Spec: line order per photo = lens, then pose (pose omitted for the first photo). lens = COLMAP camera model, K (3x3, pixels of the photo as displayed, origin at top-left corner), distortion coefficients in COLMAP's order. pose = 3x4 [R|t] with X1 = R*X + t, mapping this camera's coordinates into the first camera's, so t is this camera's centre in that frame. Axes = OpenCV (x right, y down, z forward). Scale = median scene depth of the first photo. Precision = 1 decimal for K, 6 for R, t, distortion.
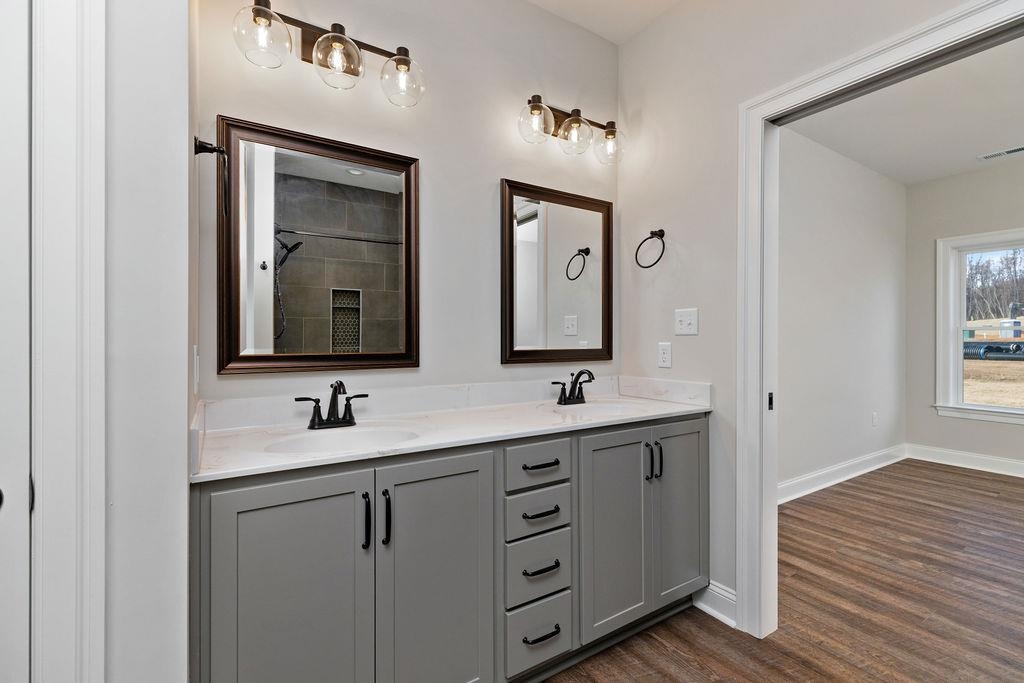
lens RADIAL K [[461.6, 0, 509.3], [0, 461.6, 341.4], [0, 0, 1]] dist [0.007695, 0.000435]
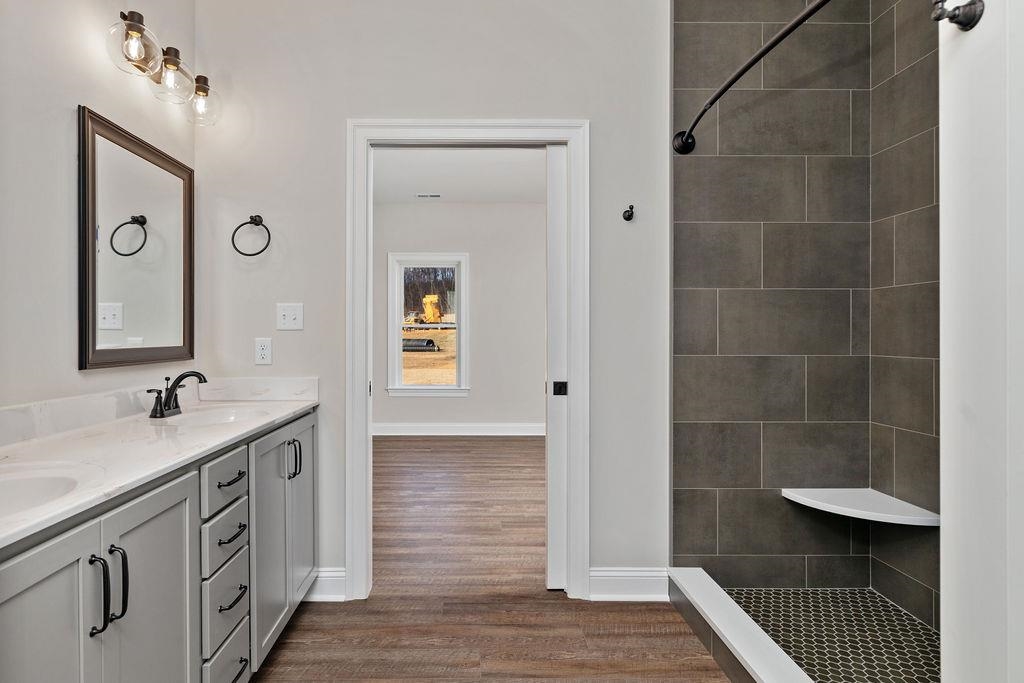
lens RADIAL K [[556.6, 0, 481.3], [0, 556.6, 339.8], [0, 0, 1]] dist [0.005047, 0.000324]
pose [[0.531738, -0.009308, 0.846858, -0.378562], [0.005355, 0.999957, 0.007628, -0.000370], [-0.846892, 0.000479, 0.531765, 0.031604]]
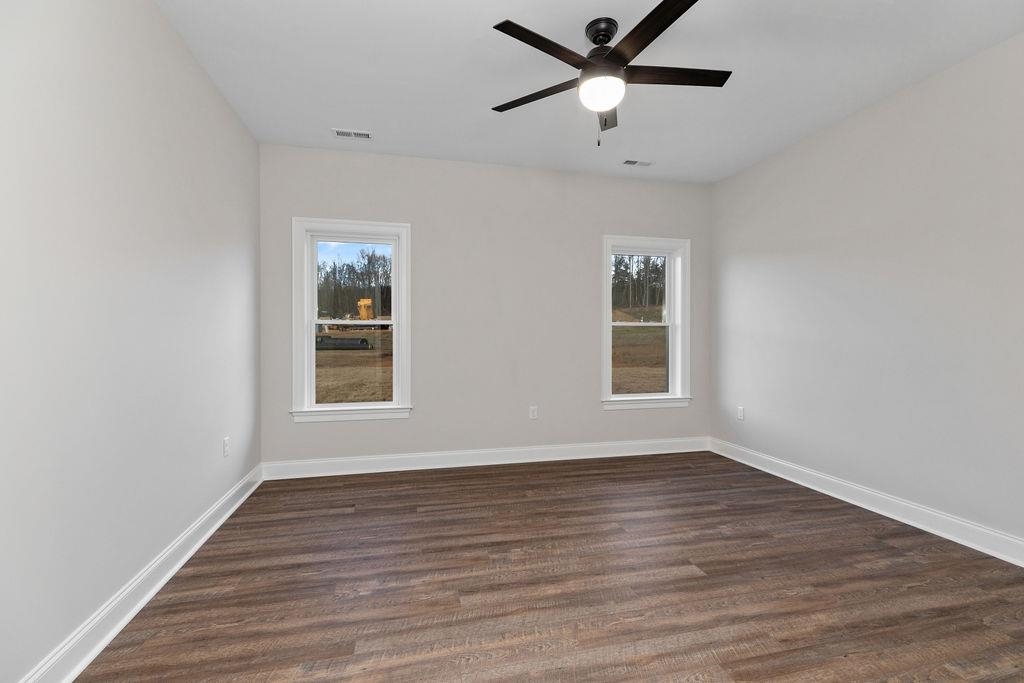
lens RADIAL K [[461.6, 0, 512.5], [0, 461.6, 333.2], [0, 0, 1]] dist [0.007695, 0.000435]
pose [[0.336555, -0.002319, 0.941661, 0.515421], [0.009180, 0.999958, -0.000818, -0.002493], [-0.941619, 0.008919, 0.336562, 0.671256]]
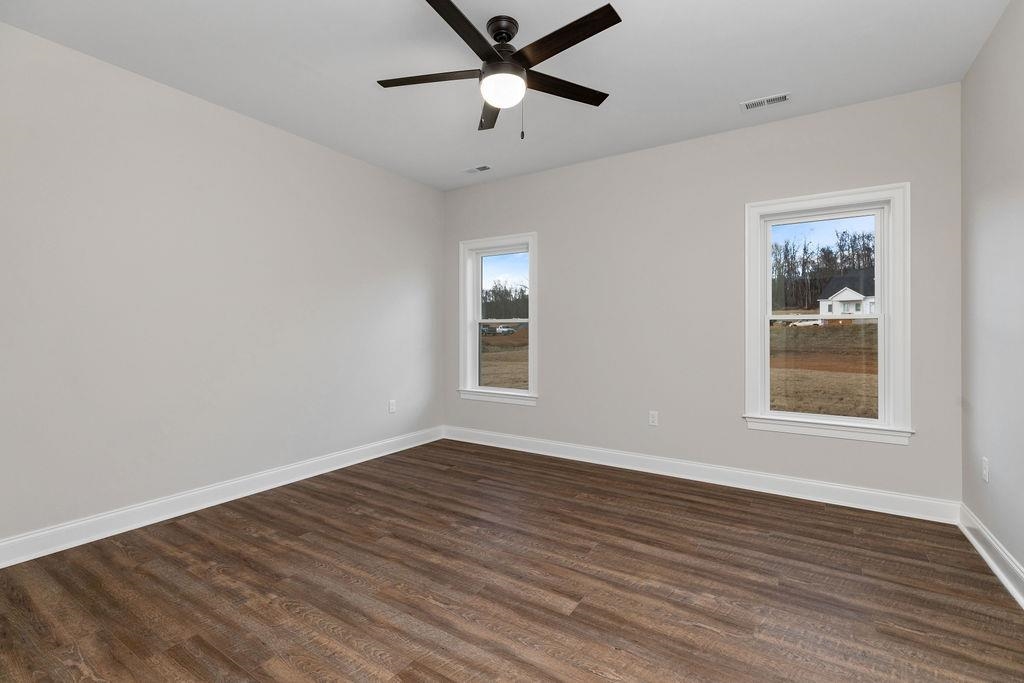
lens RADIAL K [[461.6, 0, 507.7], [0, 461.6, 331.7], [0, 0, 1]] dist [0.007695, 0.000435]
pose [[0.916517, -0.004955, 0.399964, 1.176084], [0.007684, 0.999957, -0.005219, 0.009389], [-0.399921, 0.007856, 0.916516, -0.136692]]
